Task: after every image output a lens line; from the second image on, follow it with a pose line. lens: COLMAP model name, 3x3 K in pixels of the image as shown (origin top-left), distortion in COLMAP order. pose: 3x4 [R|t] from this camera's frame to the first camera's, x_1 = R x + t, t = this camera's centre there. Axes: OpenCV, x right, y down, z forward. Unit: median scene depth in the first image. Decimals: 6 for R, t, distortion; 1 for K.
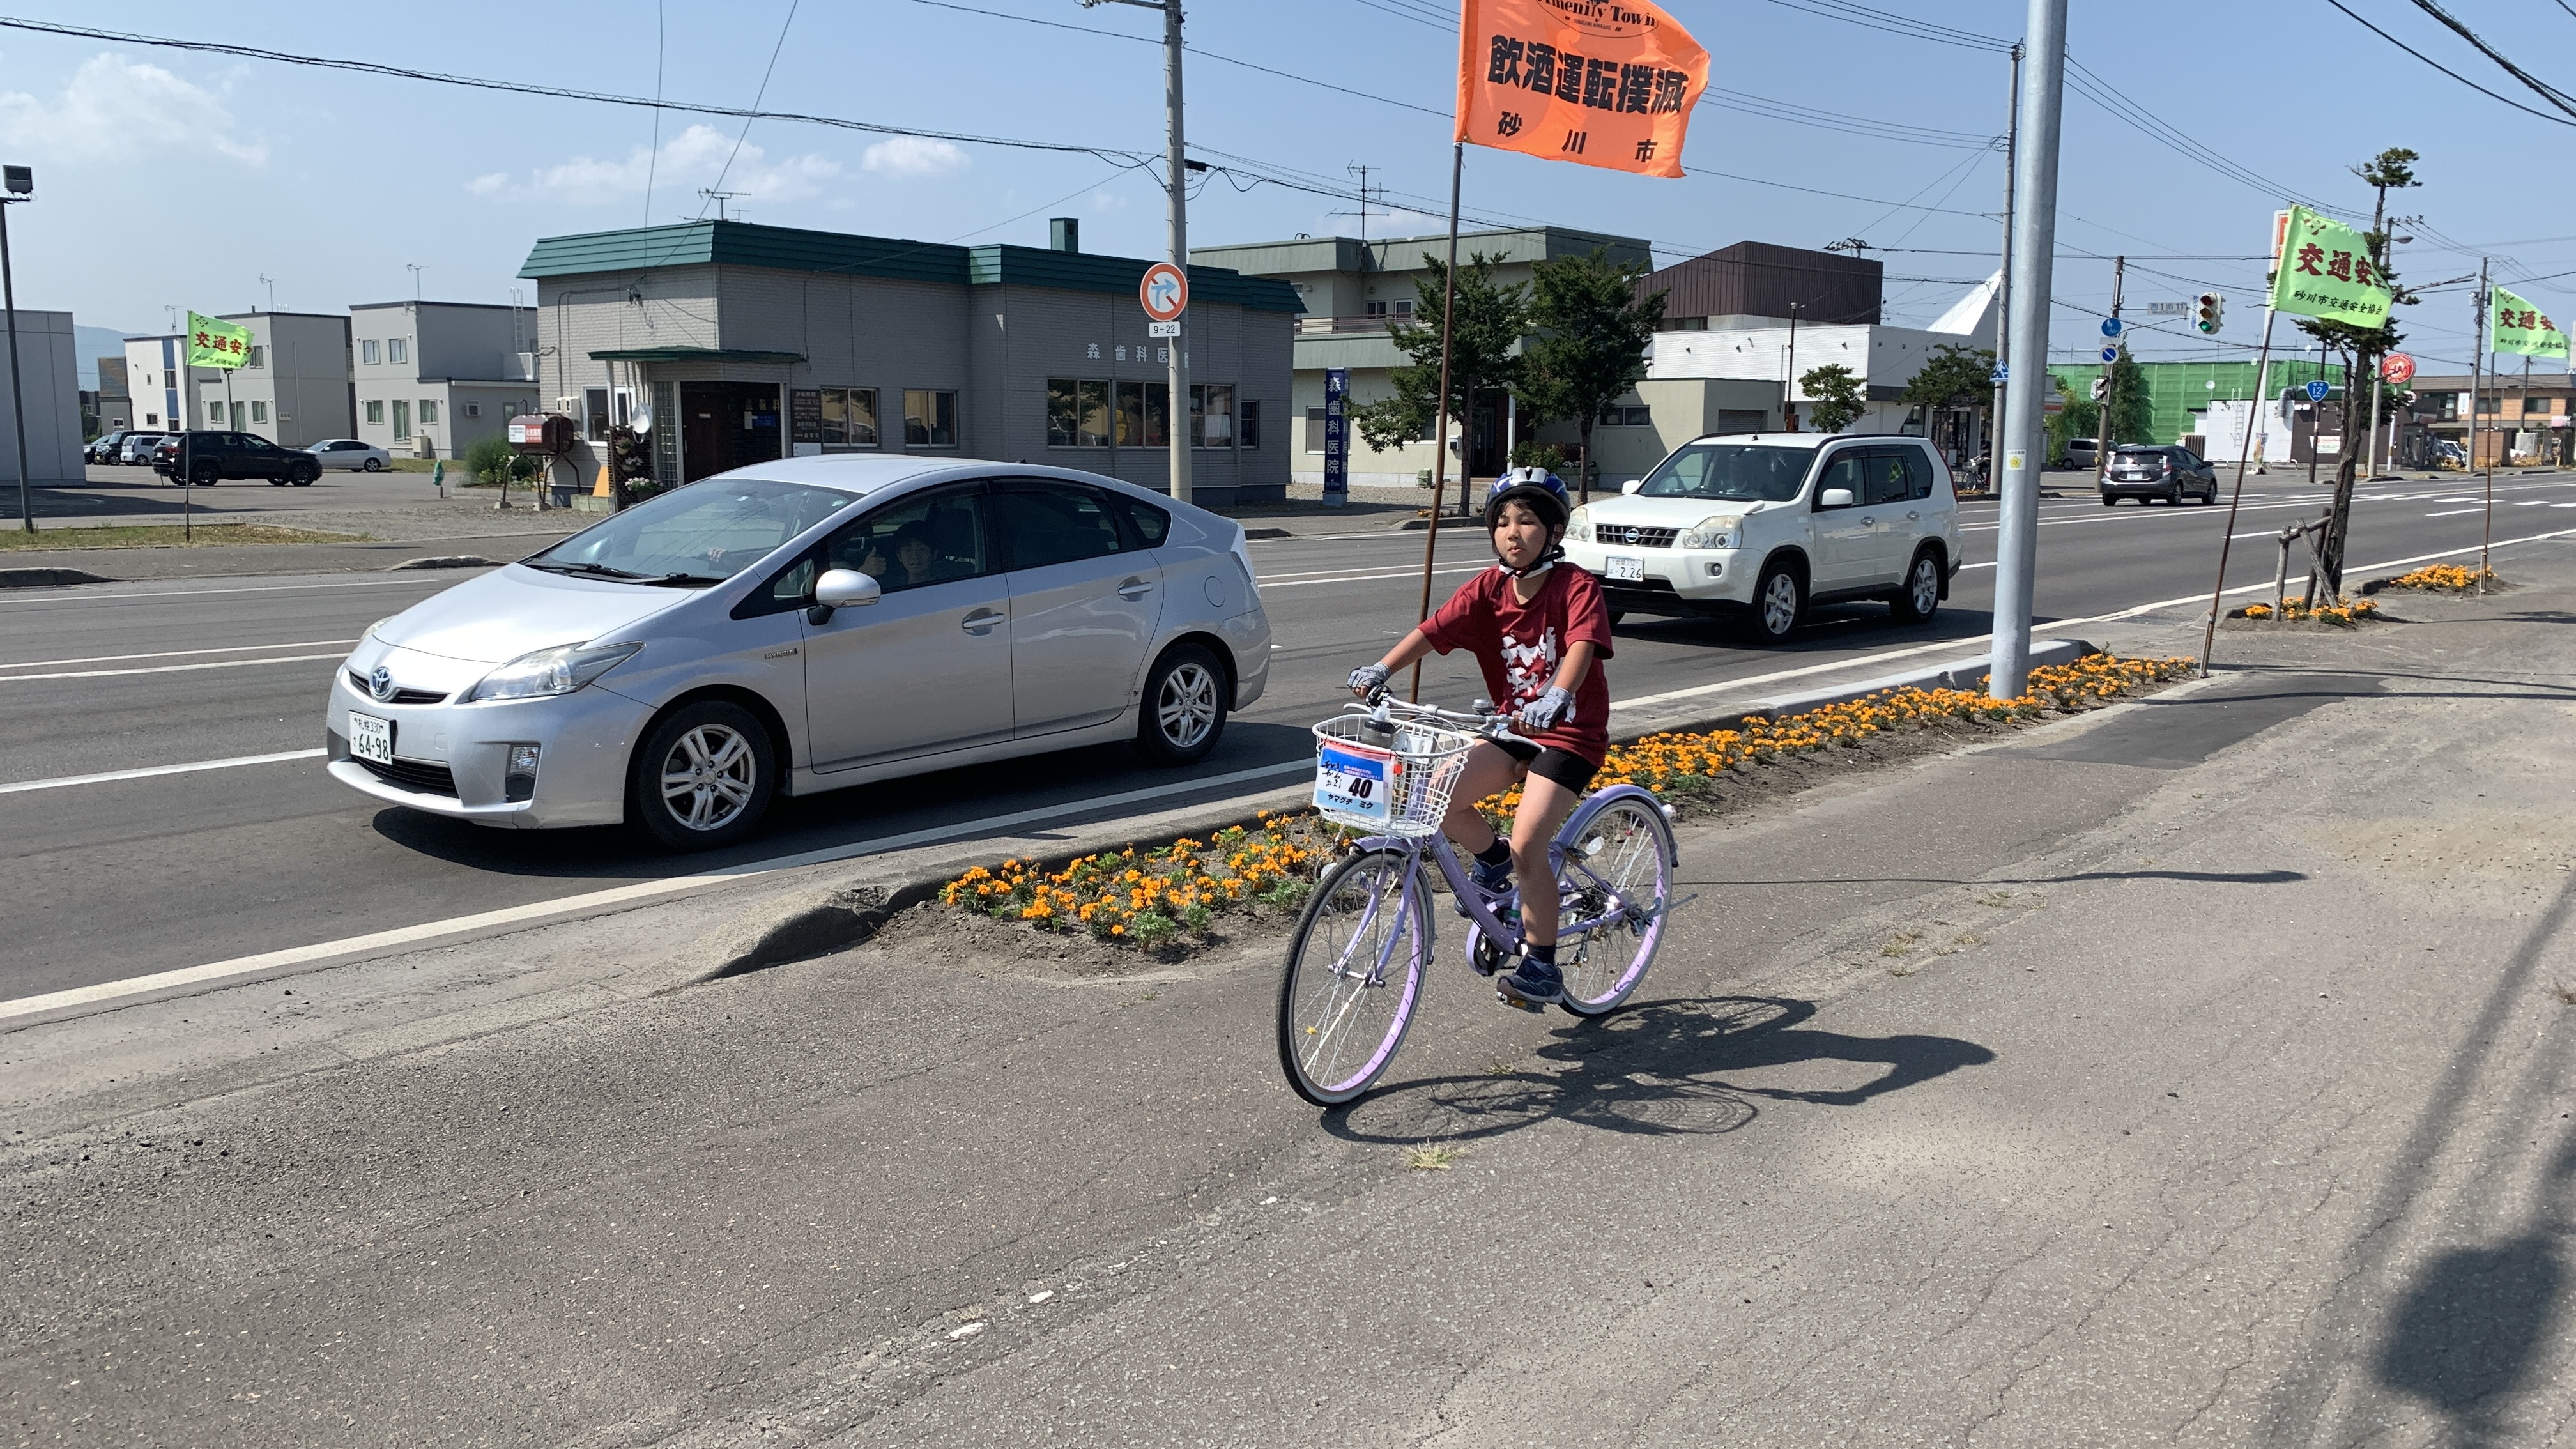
lens RADIAL K [[1982.9, 0, 1269.3], [0, 1982.9, 689.5], [0, 0, 1]] dist [0.008986, -0.005287]
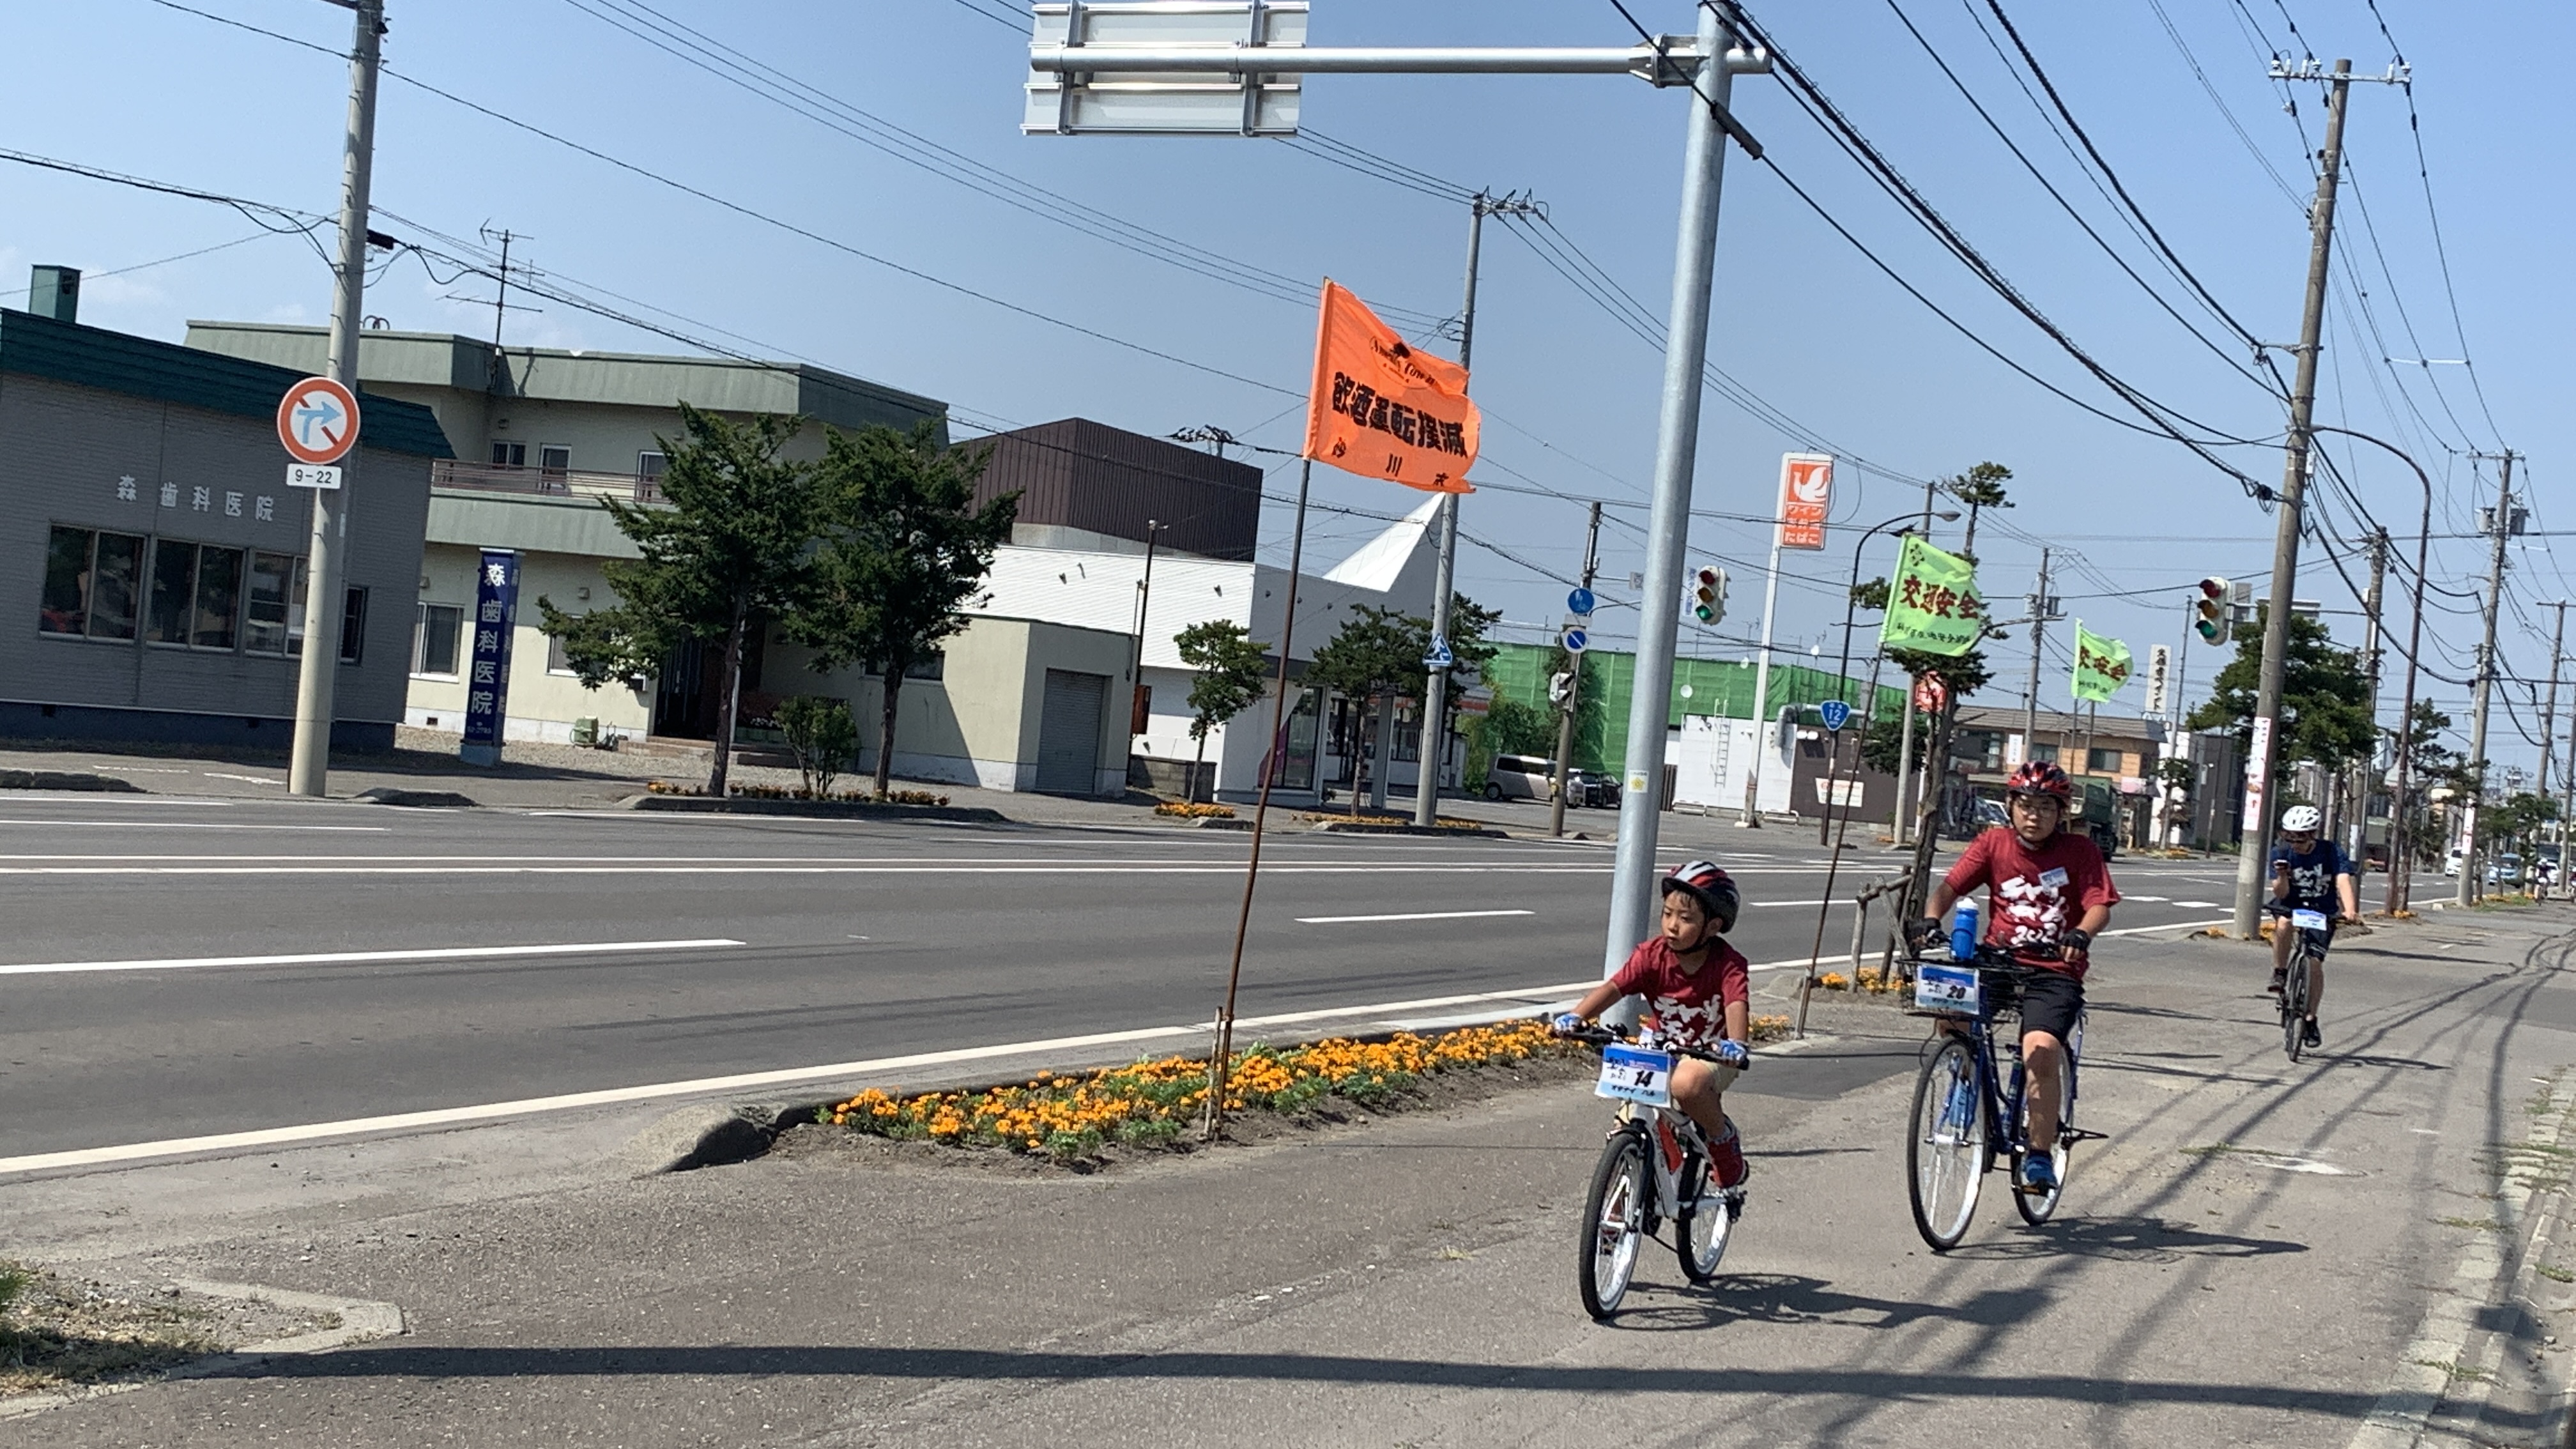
lens RADIAL K [[3392.8, 0, 1321.2], [0, 3392.8, 732.7], [0, 0, 1]] dist [0.251265, -0.921118]
pose [[0.939363, 0.082393, 0.332879, -0.103617], [-0.044396, 0.991757, -0.120193, 0.020790], [-0.340039, 0.098126, 0.935278, -0.153641]]
